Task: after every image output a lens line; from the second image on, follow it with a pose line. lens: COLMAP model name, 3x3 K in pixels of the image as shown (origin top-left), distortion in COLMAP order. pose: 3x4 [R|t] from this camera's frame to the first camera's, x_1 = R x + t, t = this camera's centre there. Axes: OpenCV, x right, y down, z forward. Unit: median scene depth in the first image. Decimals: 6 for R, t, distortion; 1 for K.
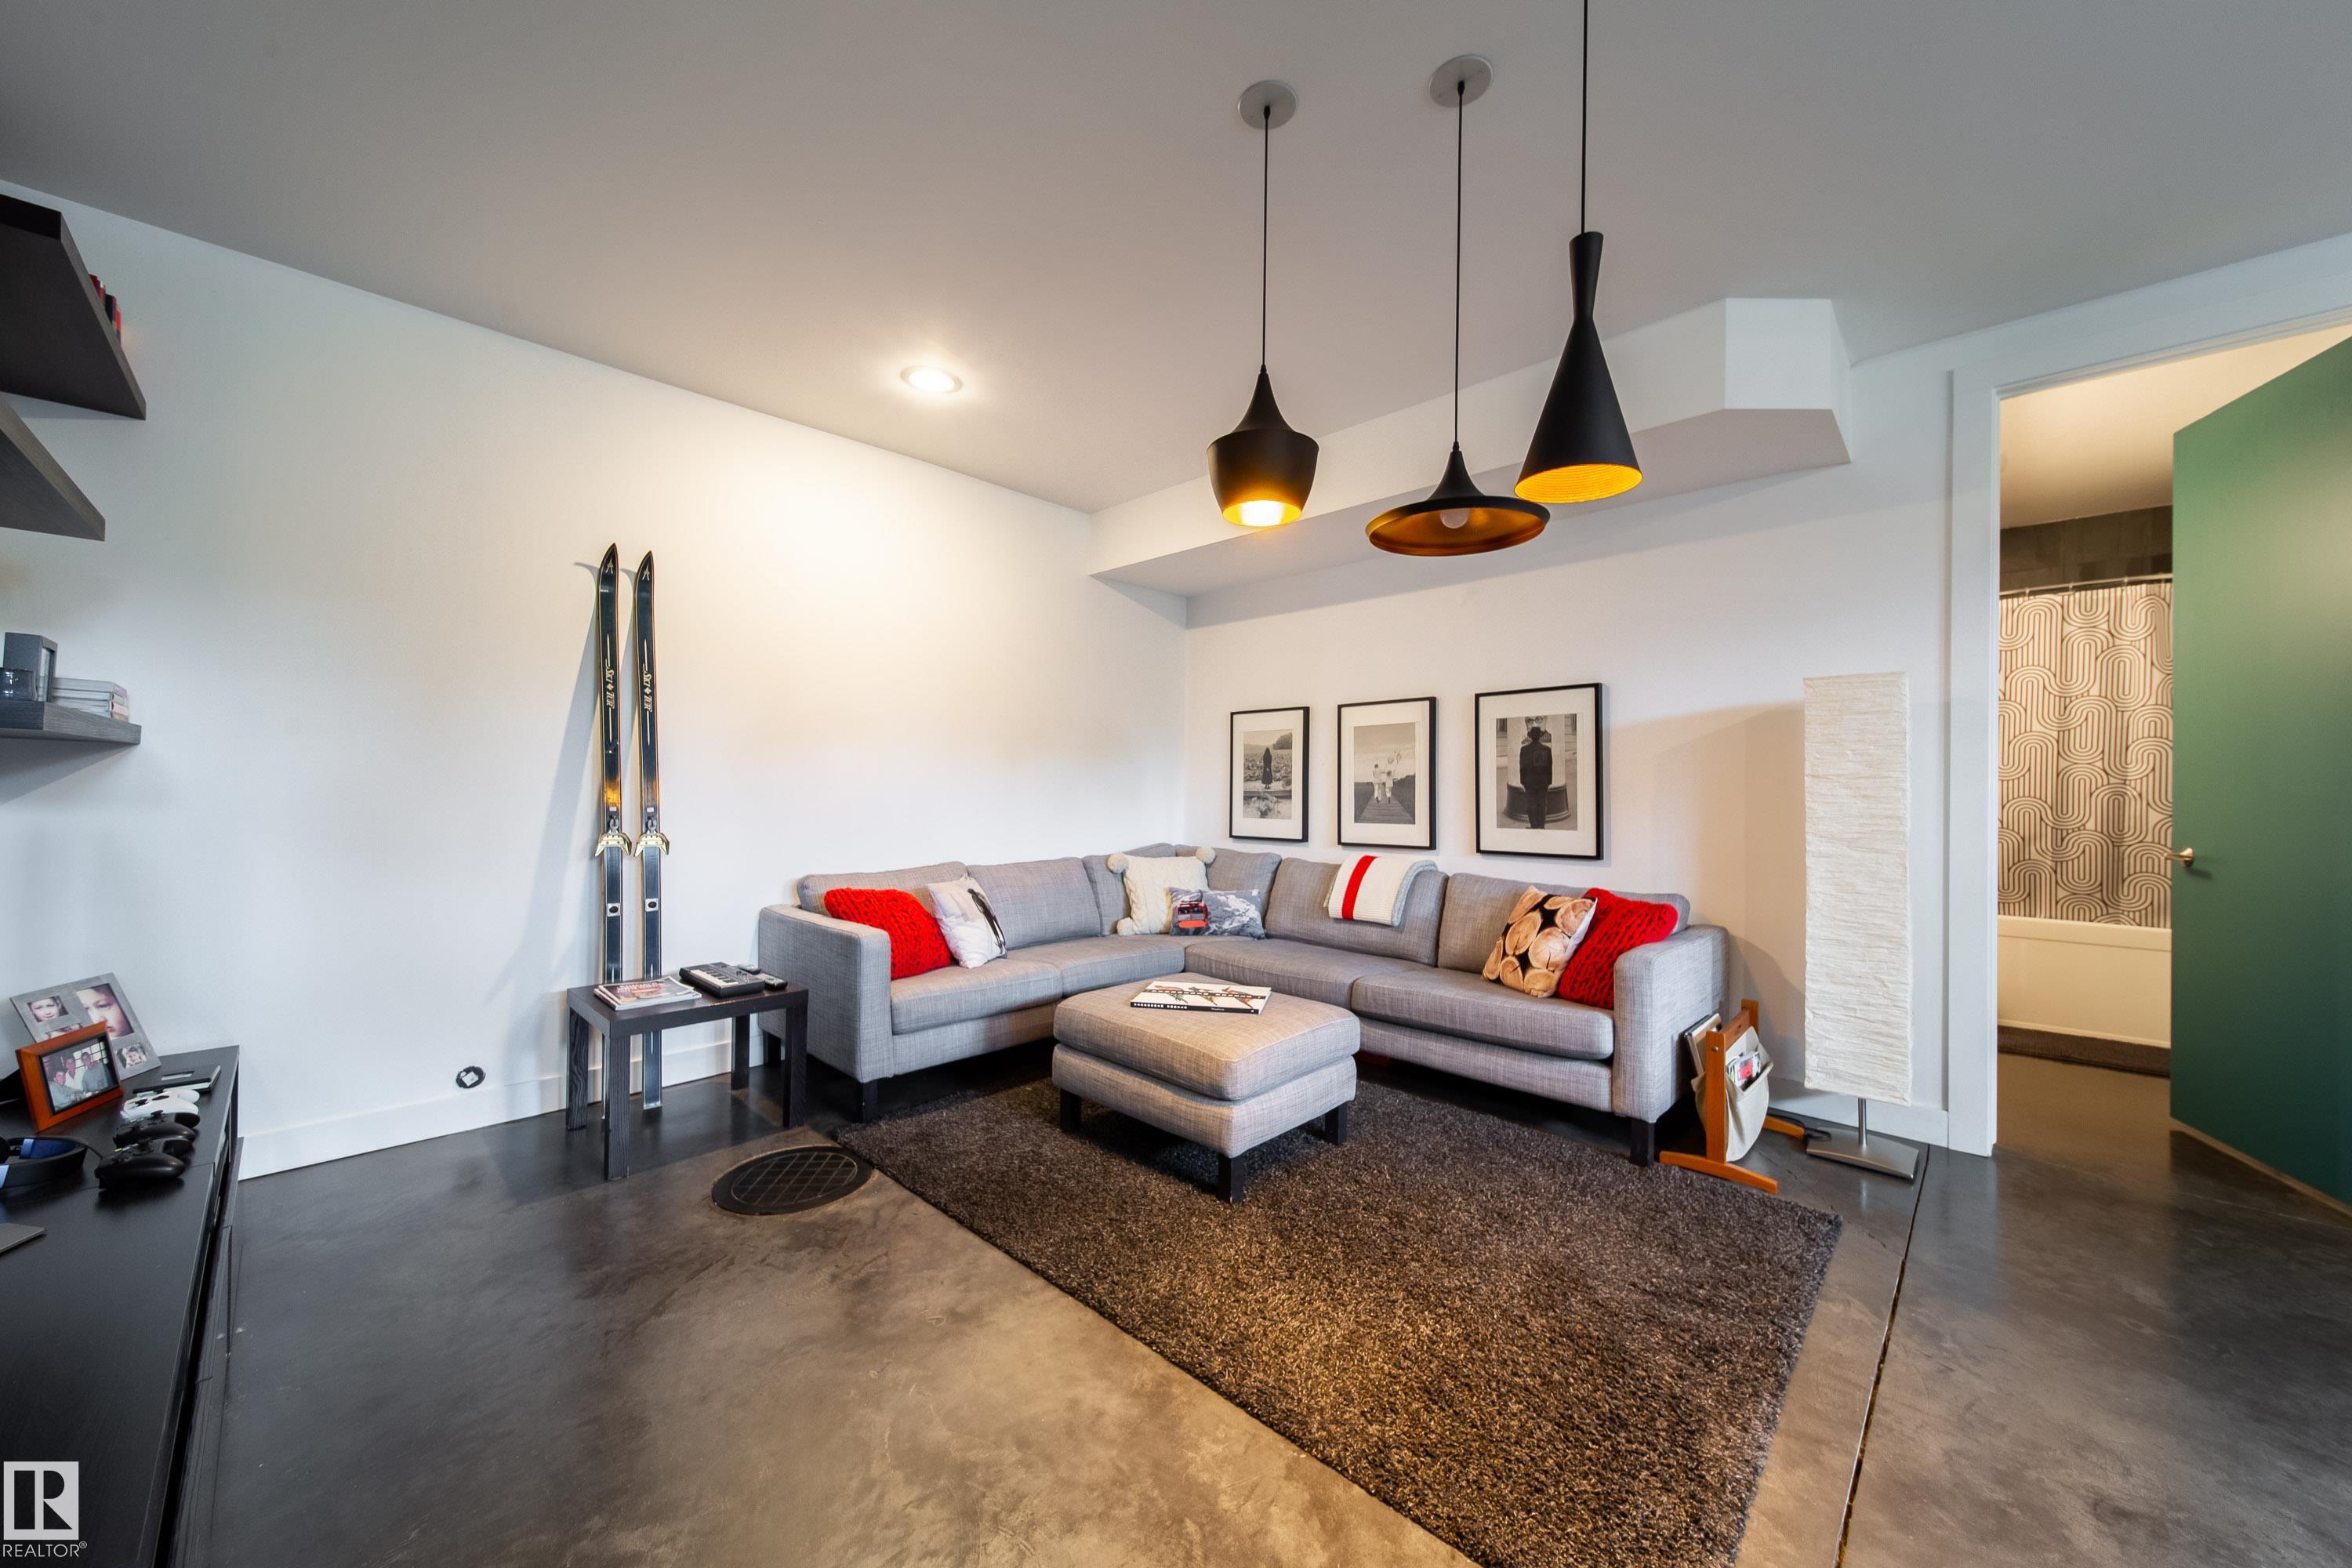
lens RADIAL K [[837.1, 0, 1177.9], [0, 837.1, 780.3], [0, 0, 1]] dist [0.008031, -0.004620]
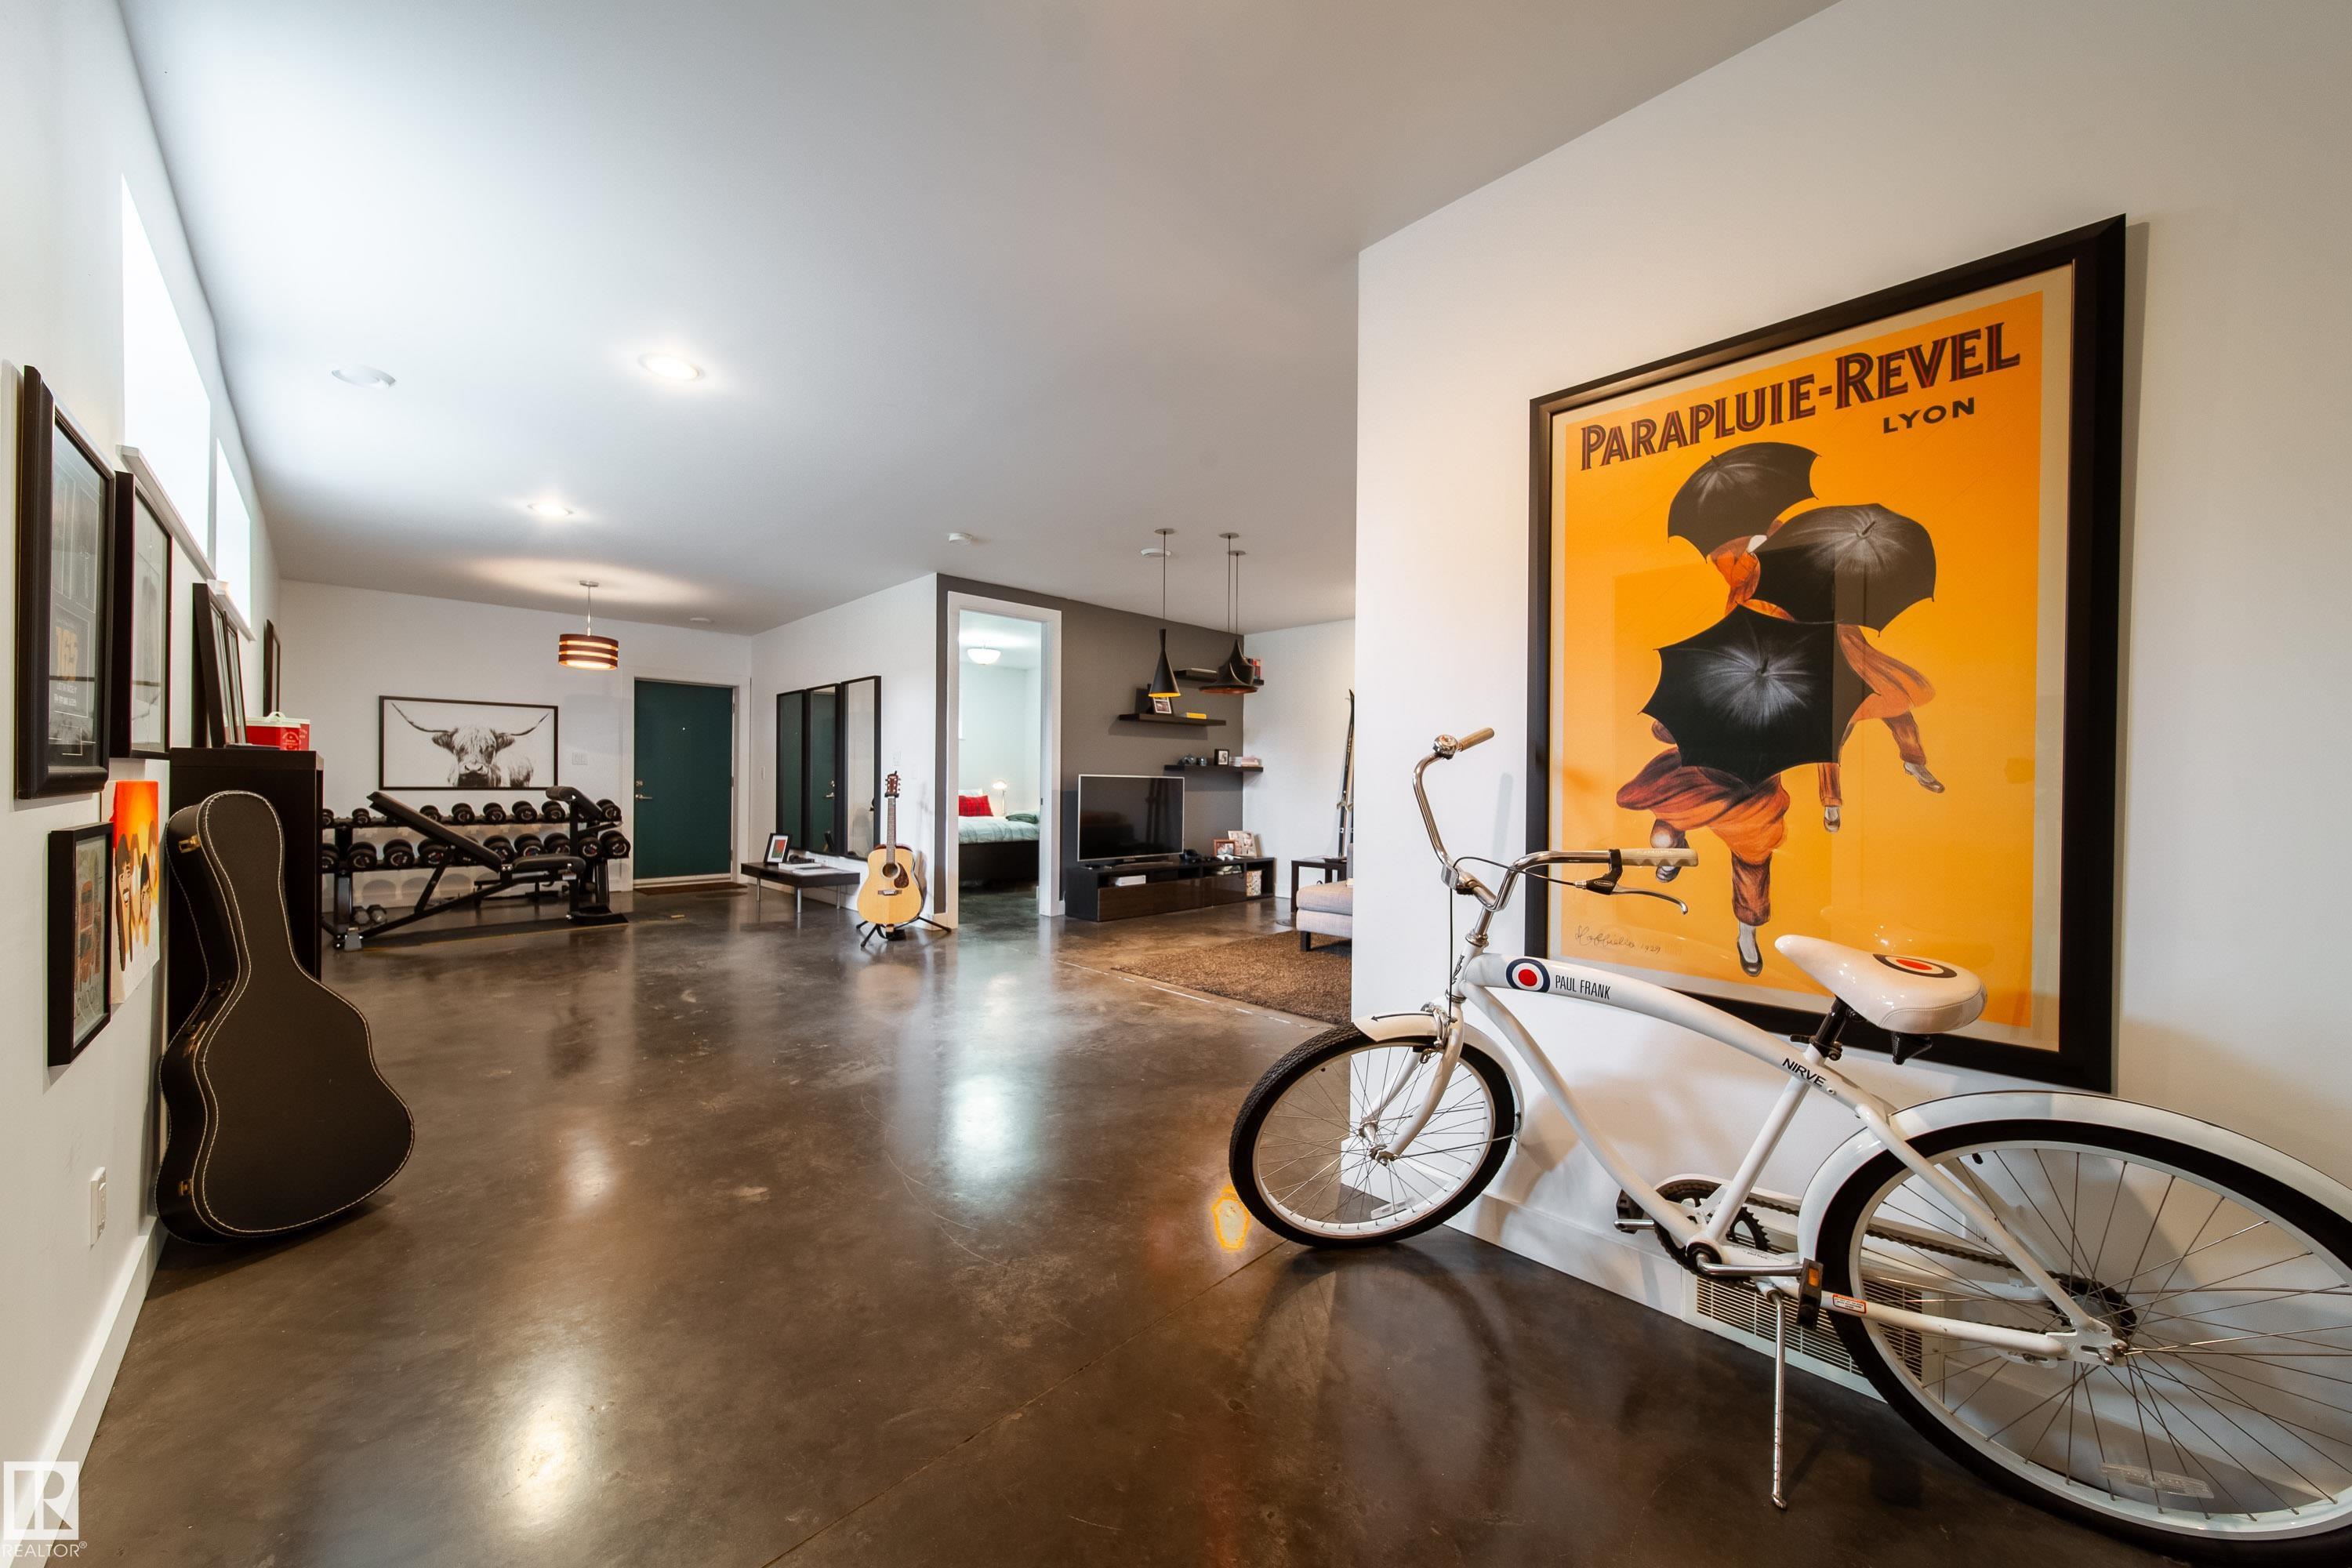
lens RADIAL K [[837.1, 0, 1177.9], [0, 837.1, 780.3], [0, 0, 1]] dist [0.008031, -0.004620]
pose [[-0.007140, -0.011931, -0.999903, 1.875595], [-0.004382, 0.999920, -0.011899, 0.029188], [0.999965, 0.004297, -0.007192, 0.490957]]
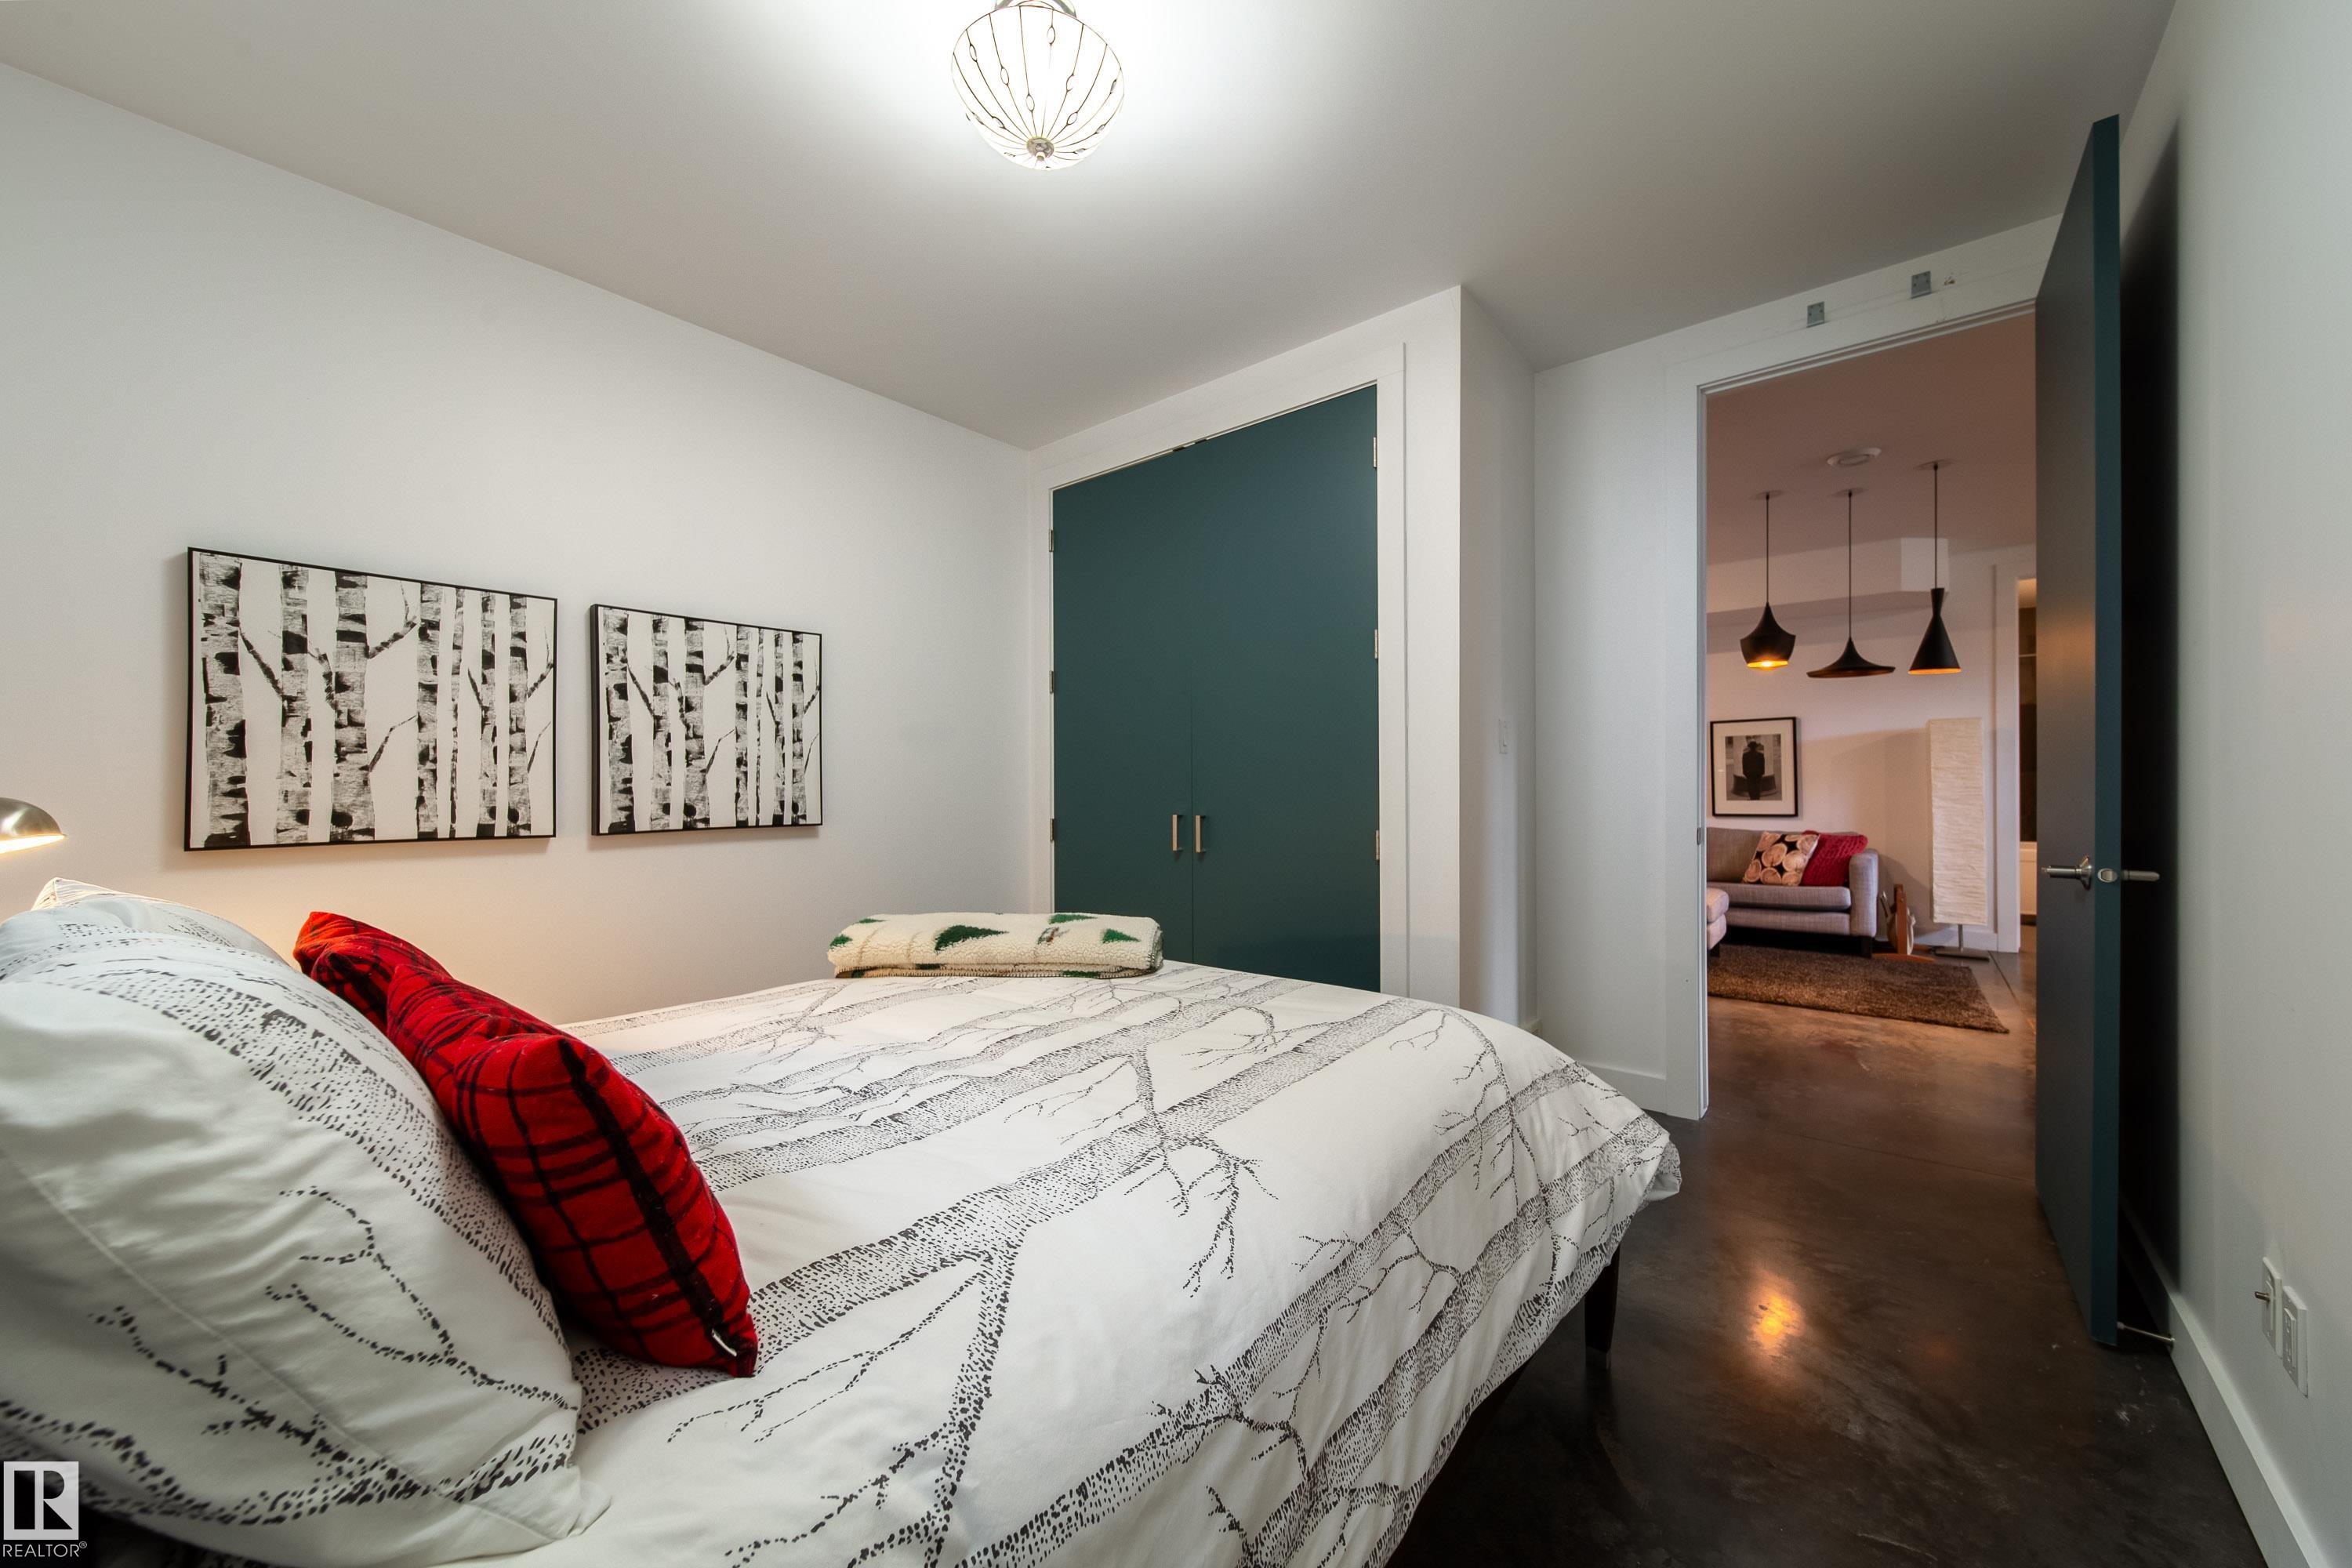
lens RADIAL K [[837.1, 0, 1177.9], [0, 837.1, 780.3], [0, 0, 1]] dist [0.008031, -0.004620]
pose [[0.997144, -0.017644, 0.073434, -1.073934], [0.017266, 0.999834, 0.005776, -0.016922], [-0.073524, -0.004492, 0.997283, -0.780858]]
